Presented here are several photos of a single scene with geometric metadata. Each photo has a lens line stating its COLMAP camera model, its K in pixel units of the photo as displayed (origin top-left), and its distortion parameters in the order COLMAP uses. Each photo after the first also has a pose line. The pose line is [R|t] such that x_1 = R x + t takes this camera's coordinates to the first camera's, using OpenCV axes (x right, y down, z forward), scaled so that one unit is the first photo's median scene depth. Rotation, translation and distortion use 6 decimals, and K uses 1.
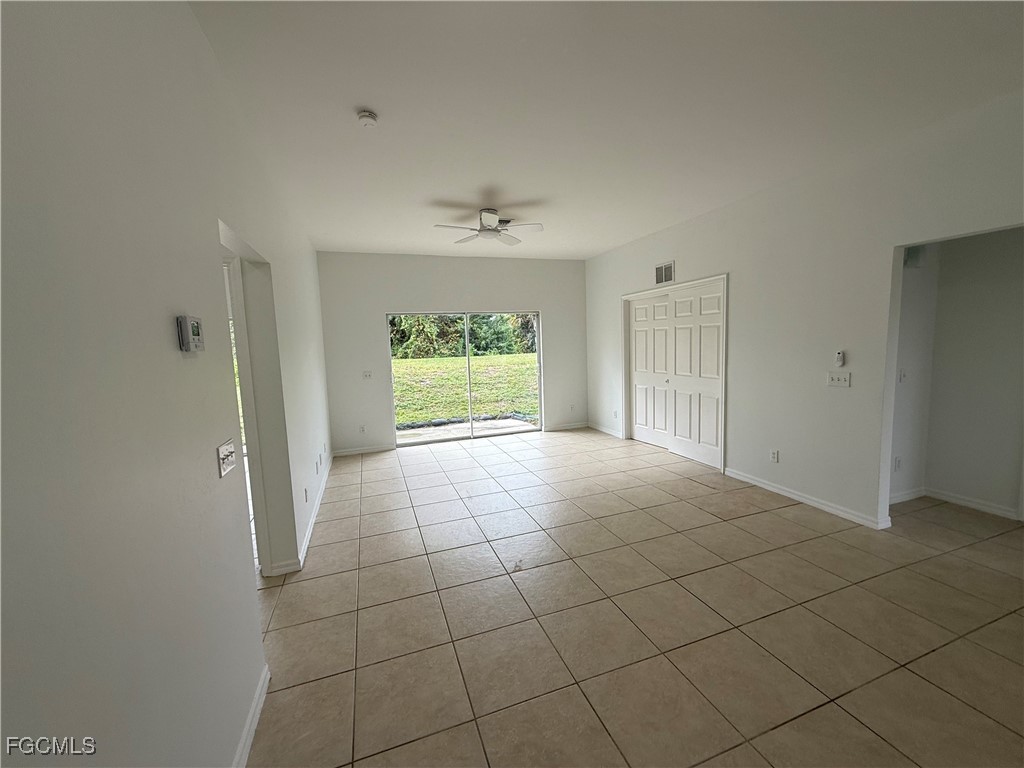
lens RADIAL K [[409.2, 0, 512.0], [0, 409.2, 383.0], [0, 0, 1]] dist [-0.000998, 0.000363]
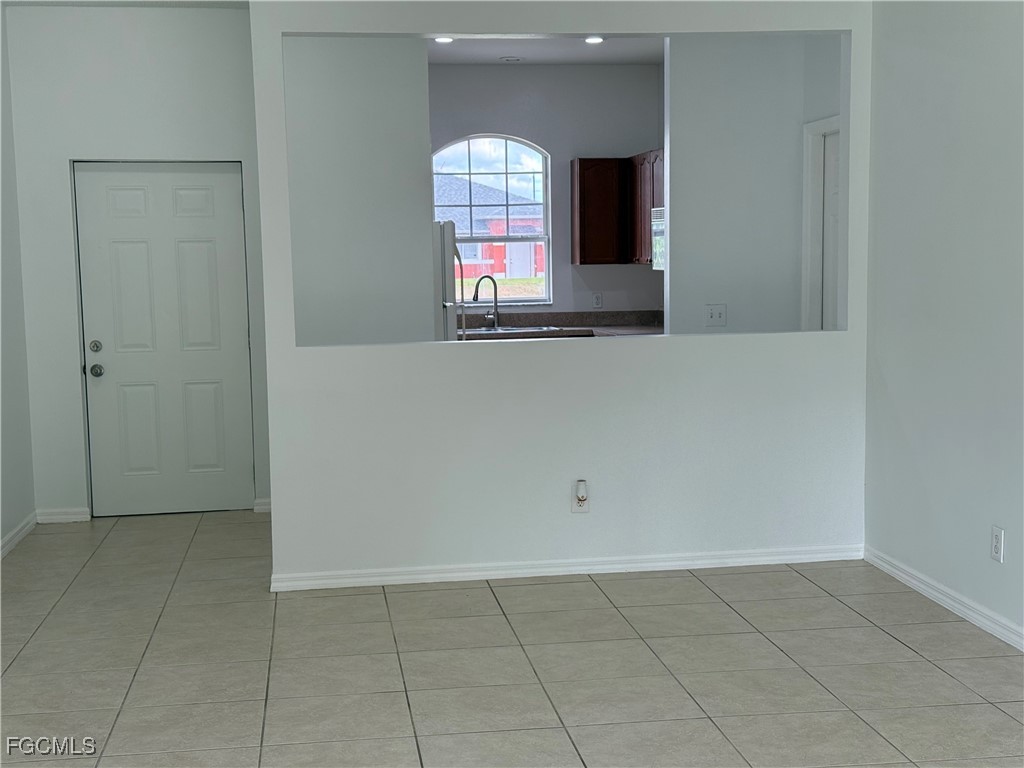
lens RADIAL K [[1429.5, 0, 517.6], [0, 1429.5, 394.2], [0, 0, 1]] dist [0.059785, 0.000000]
pose [[-0.978964, 0.033175, 0.201316, -0.015370], [0.072195, 0.979182, 0.189714, -0.134469], [-0.190832, 0.200257, -0.960979, 1.422090]]
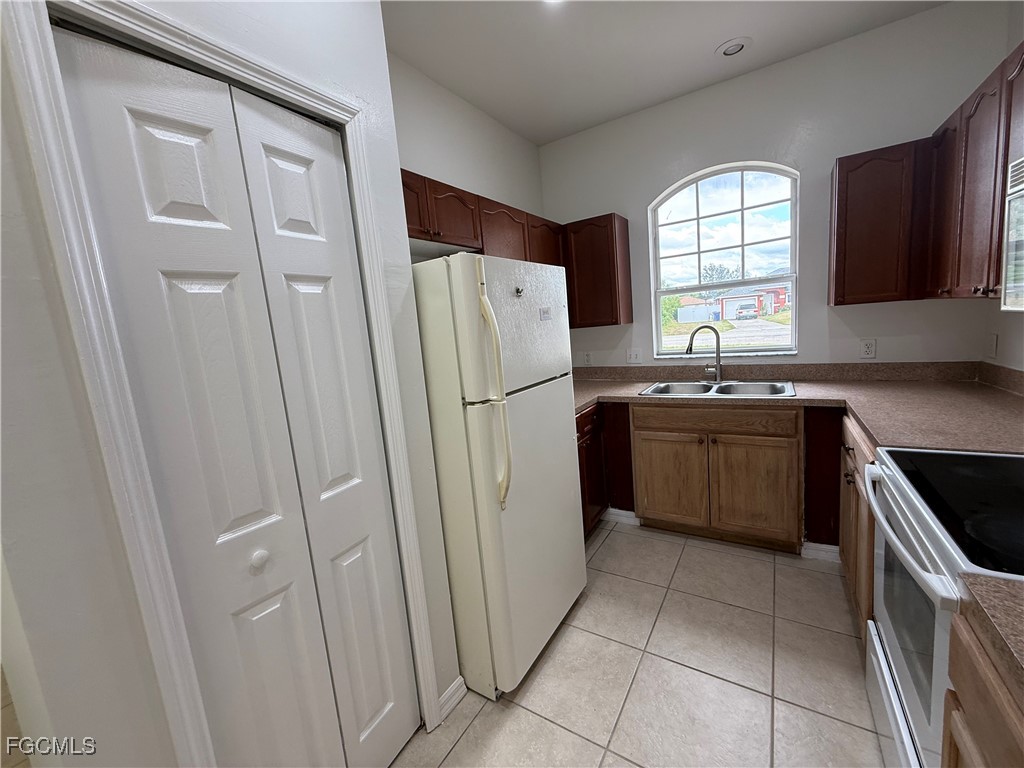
lens RADIAL K [[409.2, 0, 510.7], [0, 409.2, 383.0], [0, 0, 1]] dist [-0.000998, 0.000363]
pose [[-0.605841, -0.023720, 0.795232, 0.194878], [0.188367, 0.966858, 0.172345, 0.045511], [-0.772964, 0.254210, -0.581295, -0.321842]]
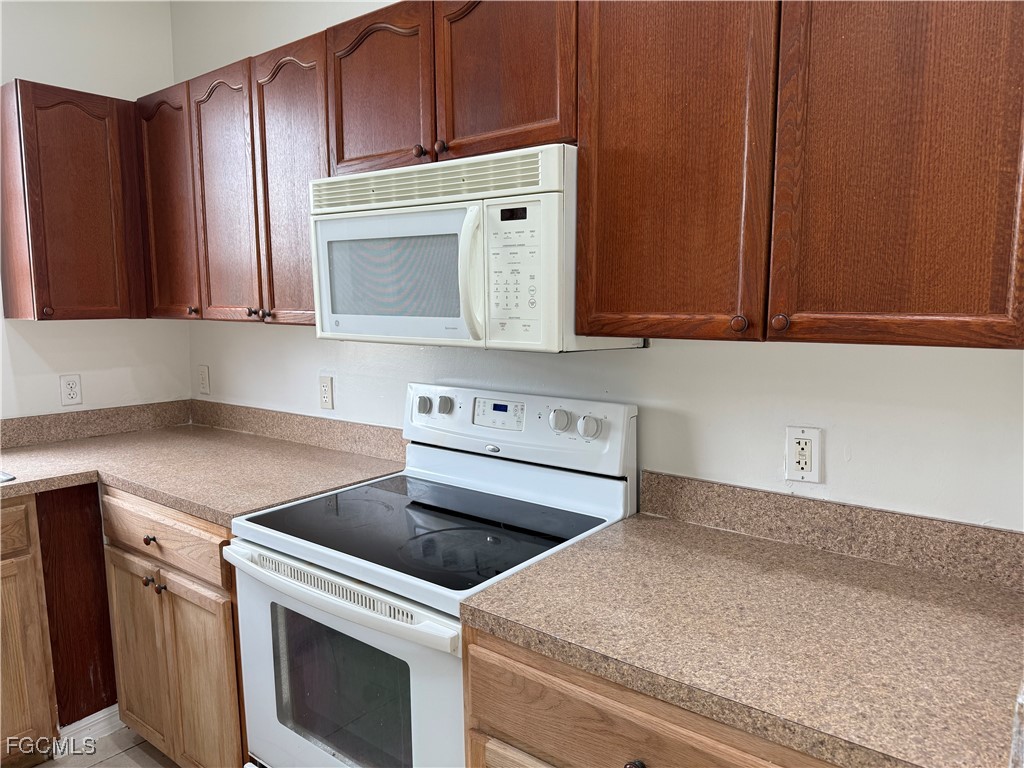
lens RADIAL K [[718.0, 0, 513.9], [0, 718.0, 389.4], [0, 0, 1]] dist [0.062116, -0.084972]
pose [[-0.854669, 0.103942, -0.508663, 0.338103], [-0.019172, 0.972767, 0.230992, 0.034208], [0.518820, 0.207173, -0.829400, -0.309129]]
